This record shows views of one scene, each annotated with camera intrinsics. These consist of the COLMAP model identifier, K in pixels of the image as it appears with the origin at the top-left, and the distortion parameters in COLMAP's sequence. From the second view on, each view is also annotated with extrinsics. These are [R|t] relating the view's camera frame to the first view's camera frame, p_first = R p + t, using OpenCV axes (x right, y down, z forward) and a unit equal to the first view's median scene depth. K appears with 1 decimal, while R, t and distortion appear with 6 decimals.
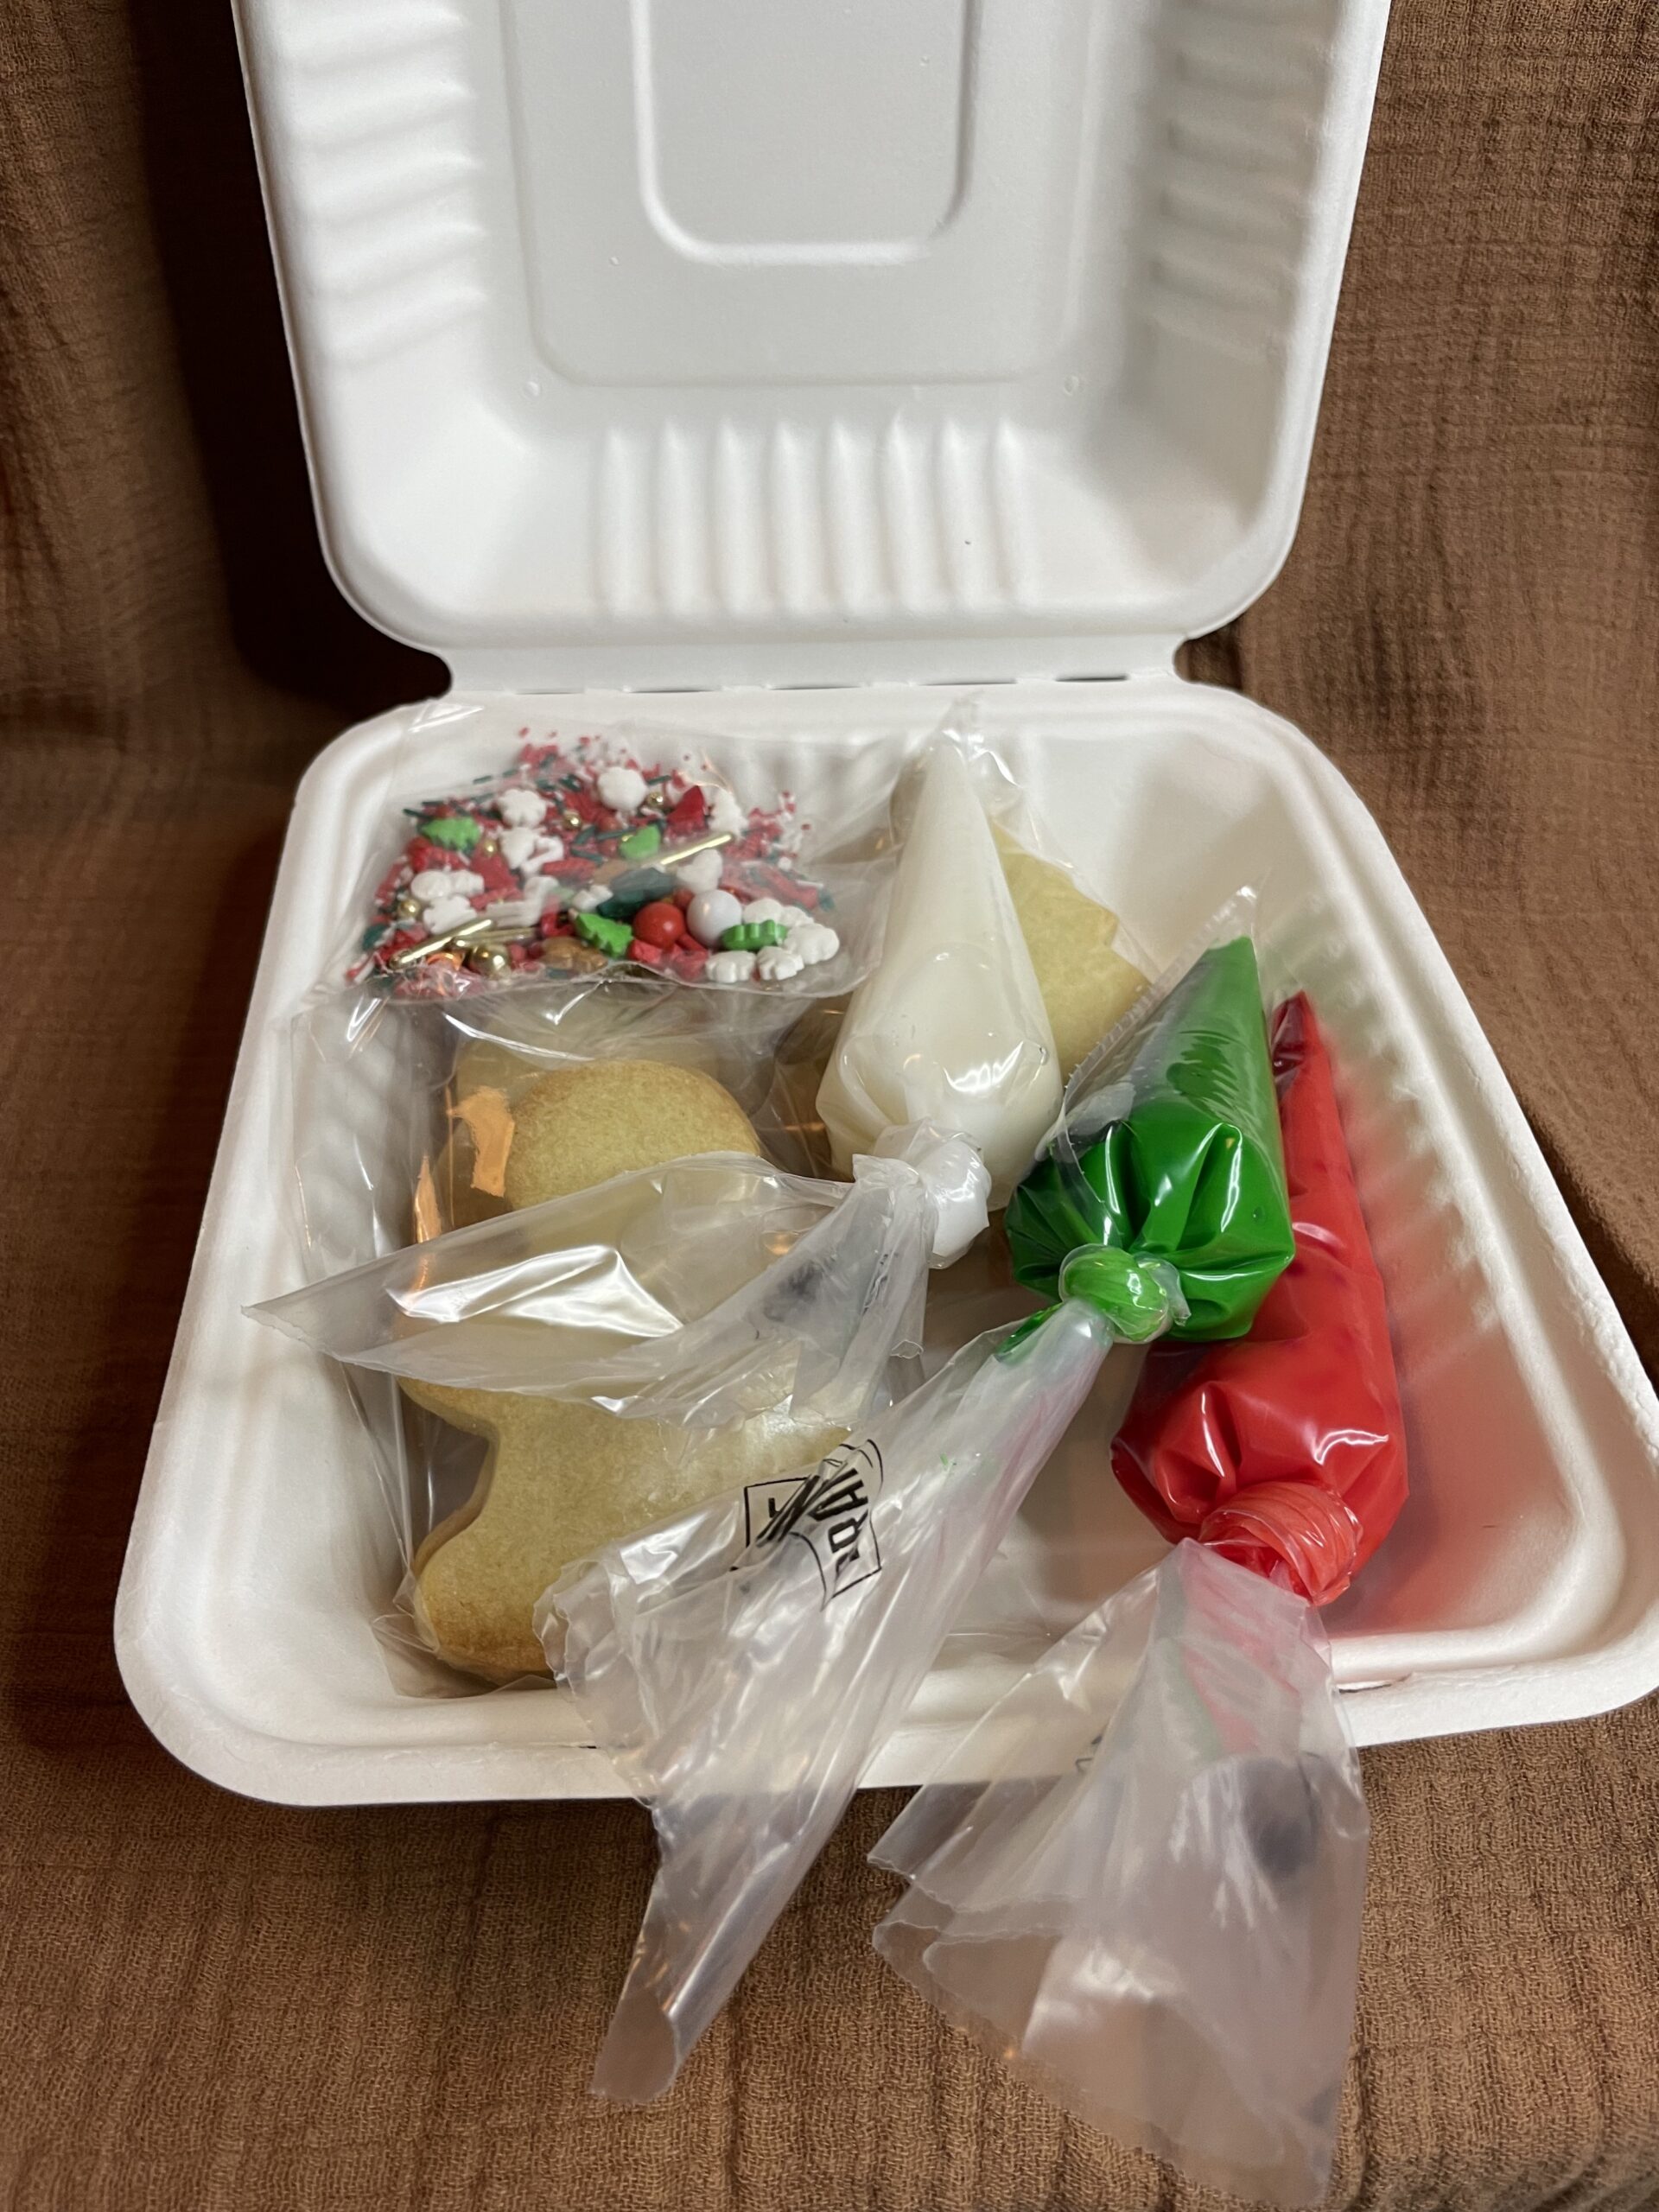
lens RADIAL K [[1699.7, 0, 893.2], [0, 1699.7, 1109.3], [0, 0, 1]] dist [0.048750, -0.097833]
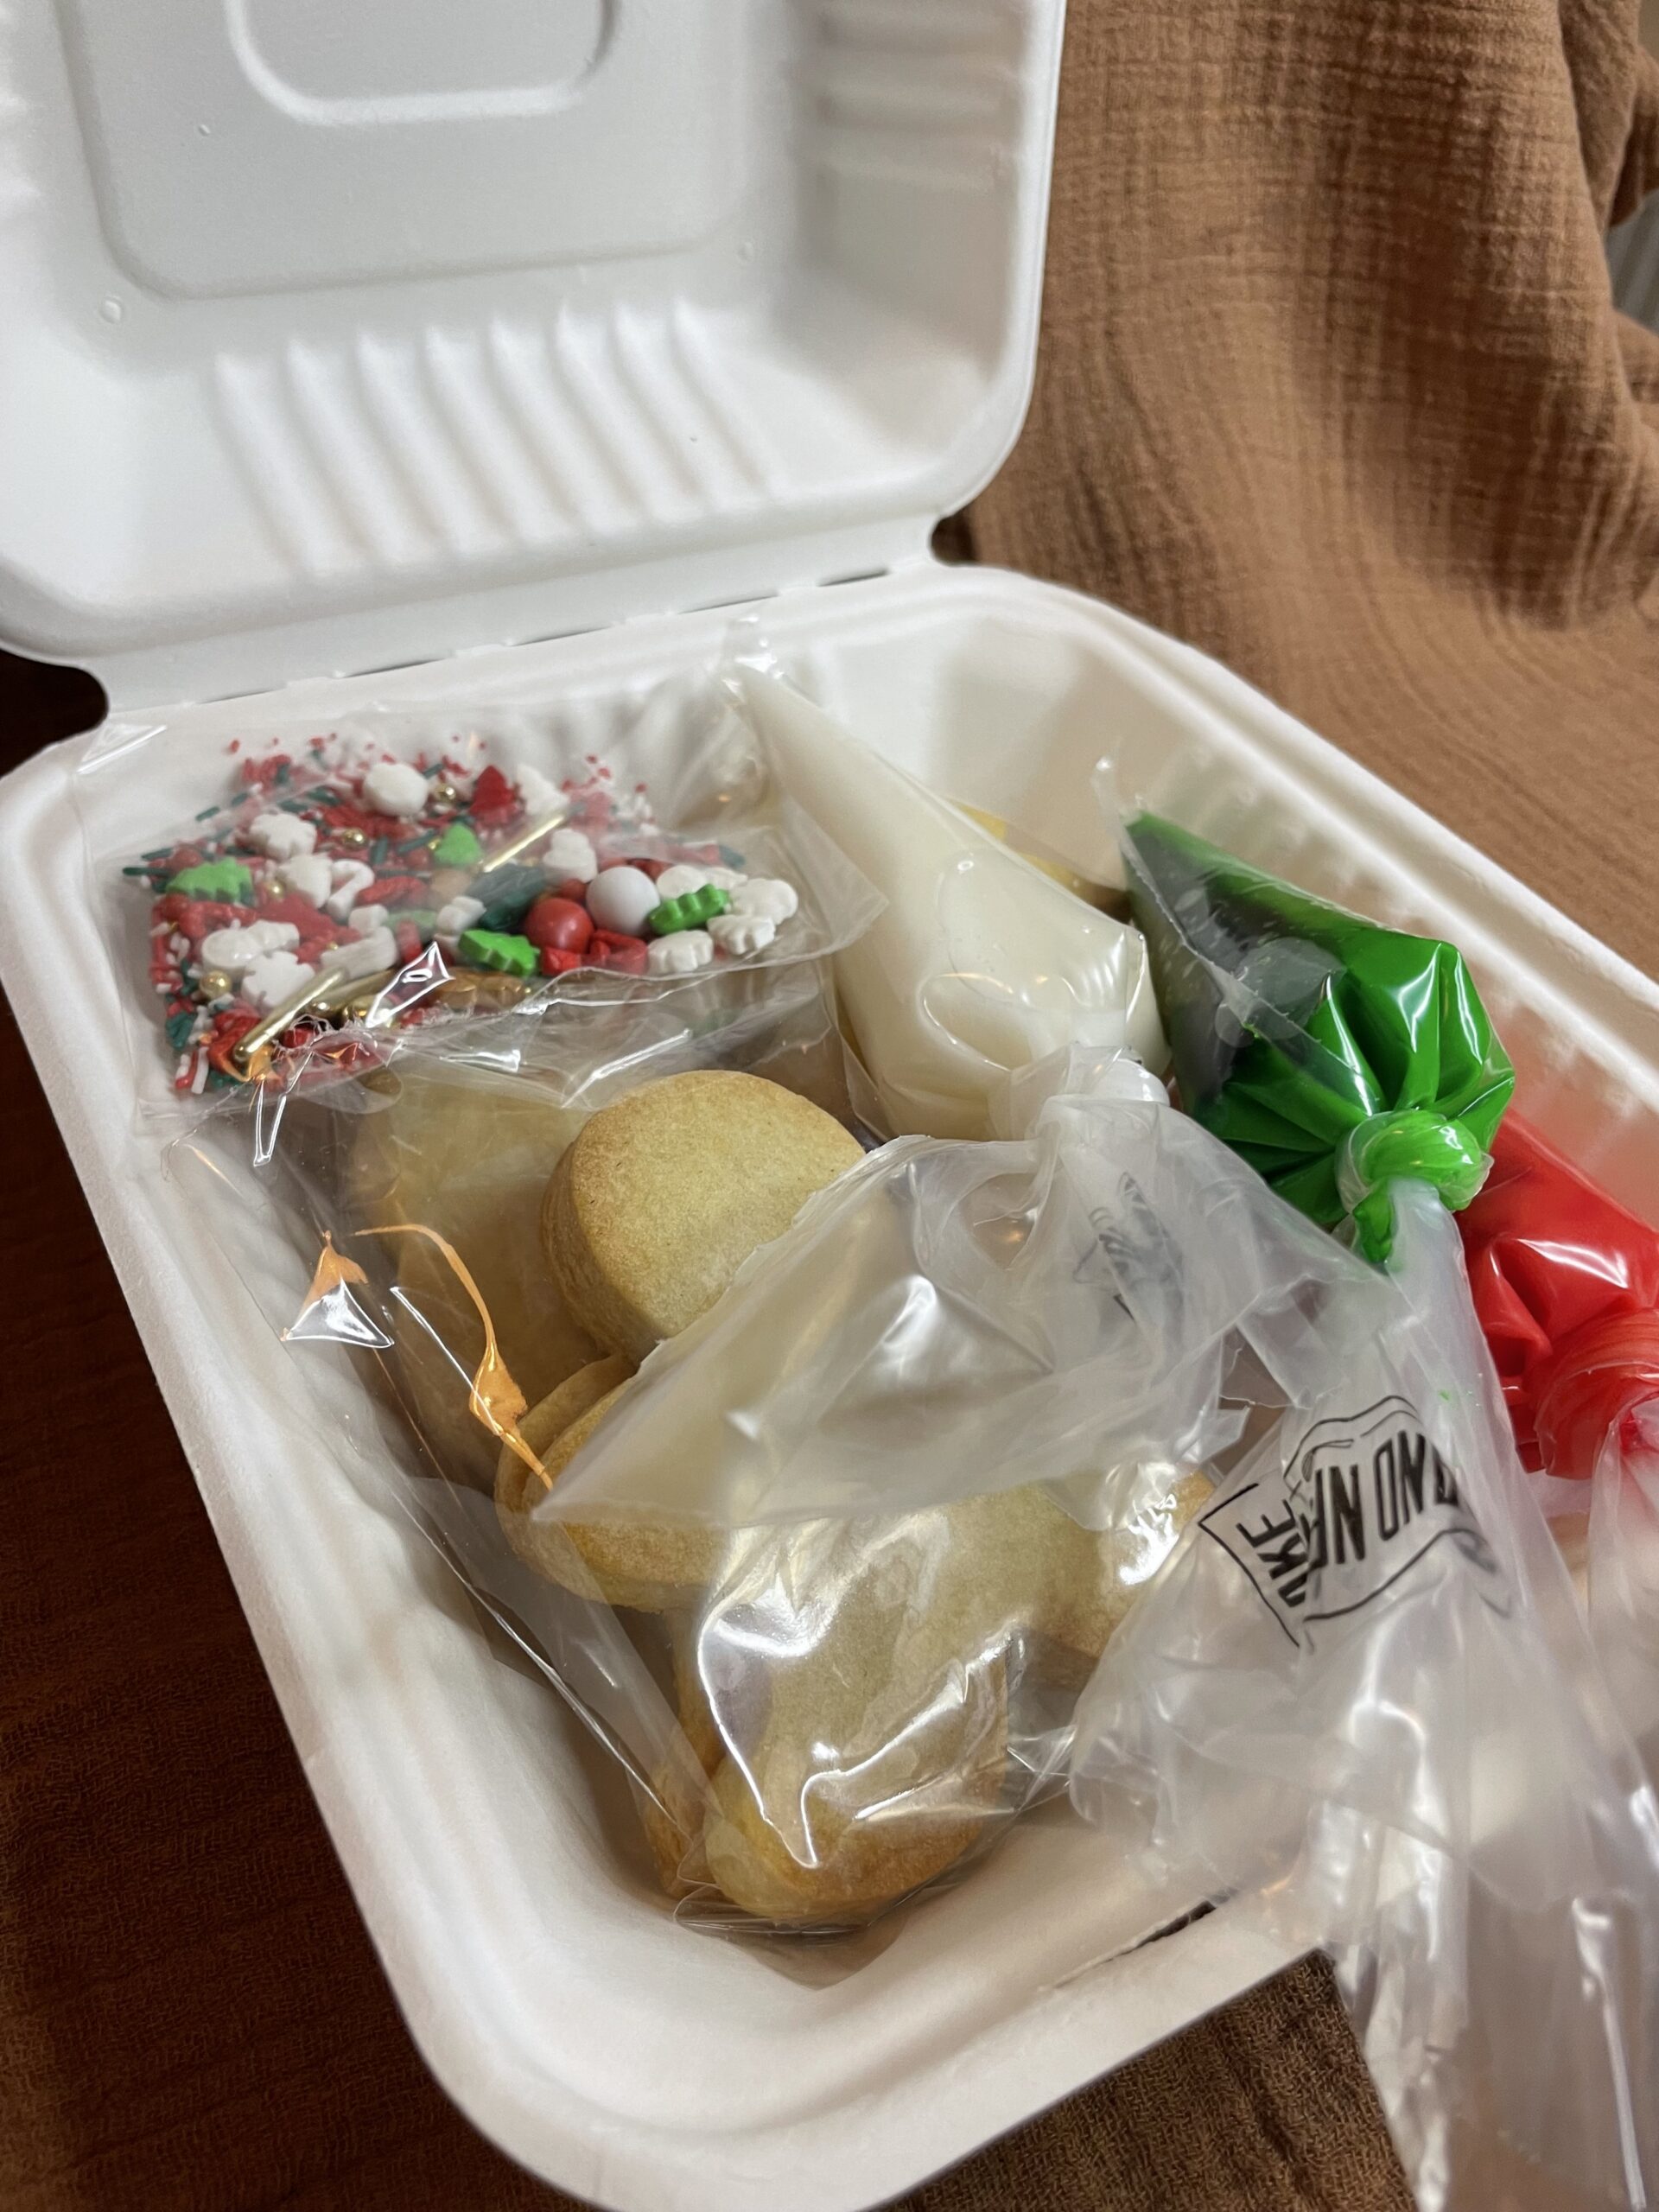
lens RADIAL K [[1699.7, 0, 893.2], [0, 1699.7, 1109.3], [0, 0, 1]] dist [0.048750, -0.097833]
pose [[0.899848, -0.262526, 0.348358, -0.250478], [0.271758, 0.962089, 0.023059, -0.004292], [-0.341205, 0.073920, 0.937078, 0.195392]]
